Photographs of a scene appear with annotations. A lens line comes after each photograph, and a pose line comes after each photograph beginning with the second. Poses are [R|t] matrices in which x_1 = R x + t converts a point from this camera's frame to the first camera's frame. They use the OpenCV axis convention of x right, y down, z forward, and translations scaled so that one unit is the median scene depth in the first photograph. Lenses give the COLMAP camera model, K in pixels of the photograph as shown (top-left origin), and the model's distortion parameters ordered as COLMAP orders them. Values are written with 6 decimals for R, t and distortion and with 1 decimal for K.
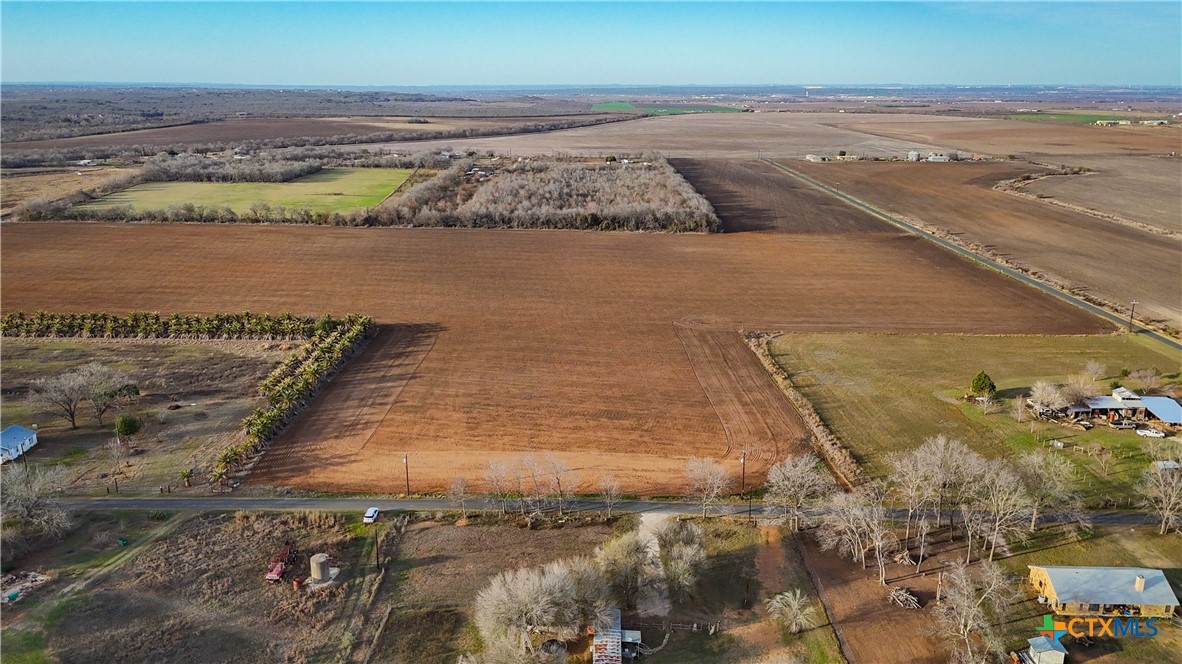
lens RADIAL K [[867.1, 0, 591.0], [0, 867.1, 332.0], [0, 0, 1]] dist [0.081564, -0.082576]
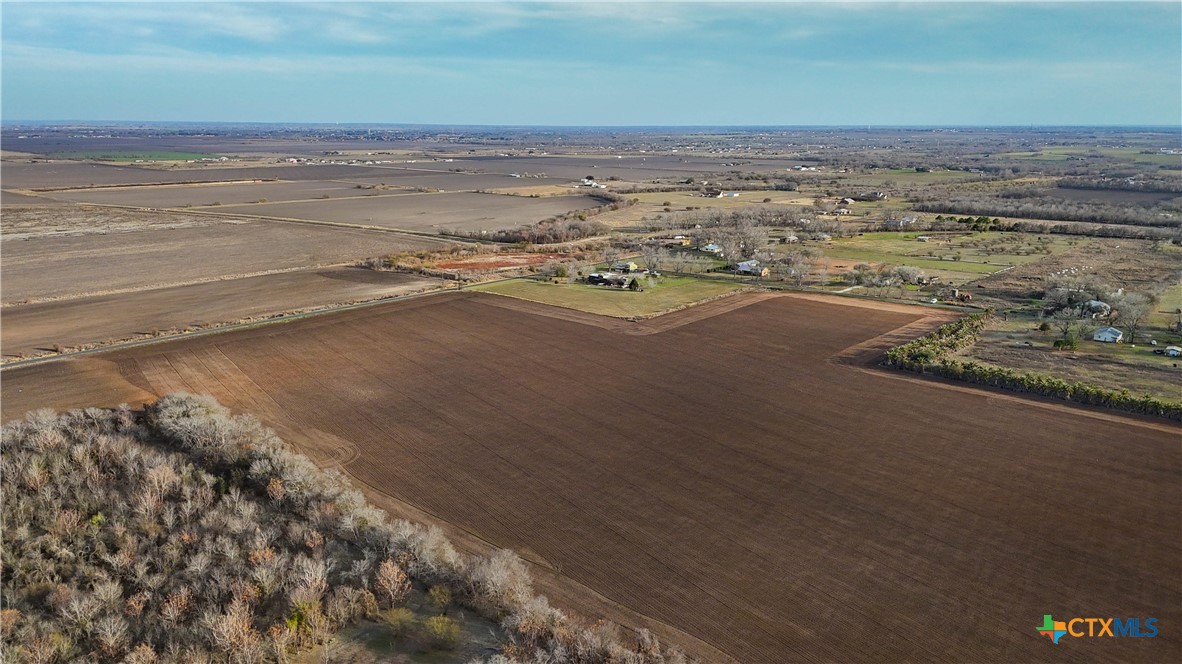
lens RADIAL K [[867.1, 0, 591.0], [0, 867.1, 332.0], [0, 0, 1]] dist [0.081564, -0.082576]
pose [[-0.742978, -0.160992, 0.649665, -0.749812], [0.178345, 0.887930, 0.423997, -0.643207], [-0.645118, 0.430885, -0.631001, 2.070343]]
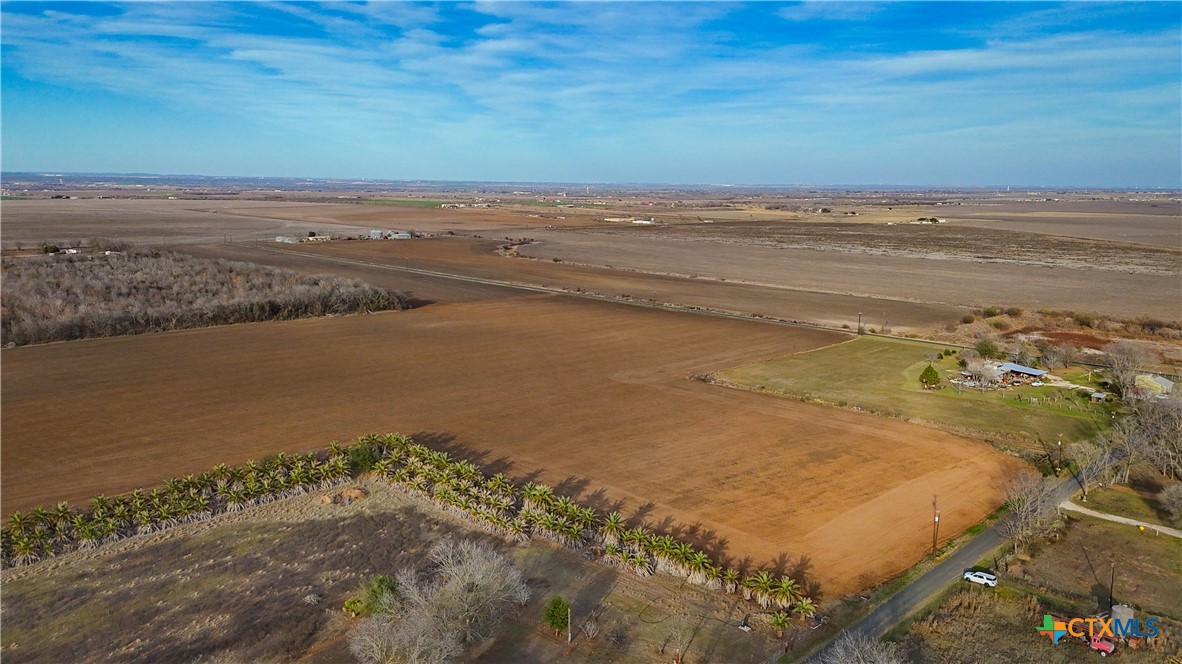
lens RADIAL K [[867.1, 0, 591.0], [0, 867.1, 332.0], [0, 0, 1]] dist [0.081564, -0.082576]
pose [[0.701045, -0.118790, 0.703154, -0.670333], [0.187030, 0.982139, -0.020548, -0.058051], [-0.688154, 0.145916, 0.710741, 0.345615]]
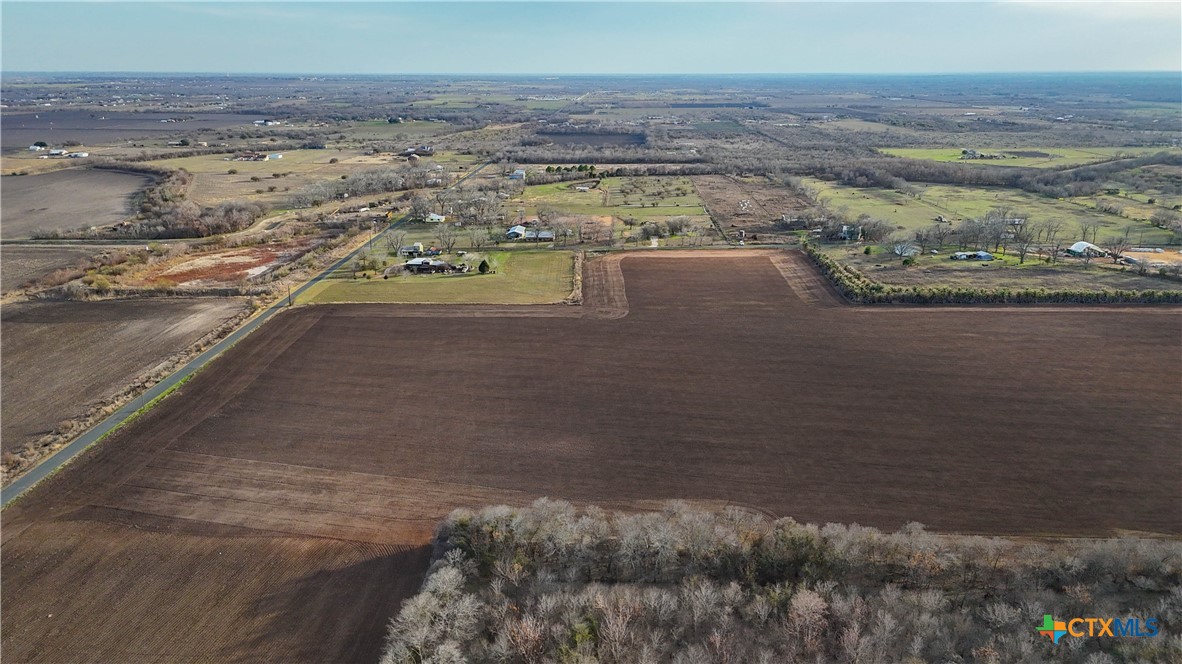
lens RADIAL K [[867.1, 0, 591.0], [0, 867.1, 332.0], [0, 0, 1]] dist [0.081564, -0.082576]
pose [[-0.999666, -0.008368, 0.024466, 0.129911], [0.006117, 0.842797, 0.538197, -0.721358], [-0.025124, 0.538166, -0.842464, 2.262749]]
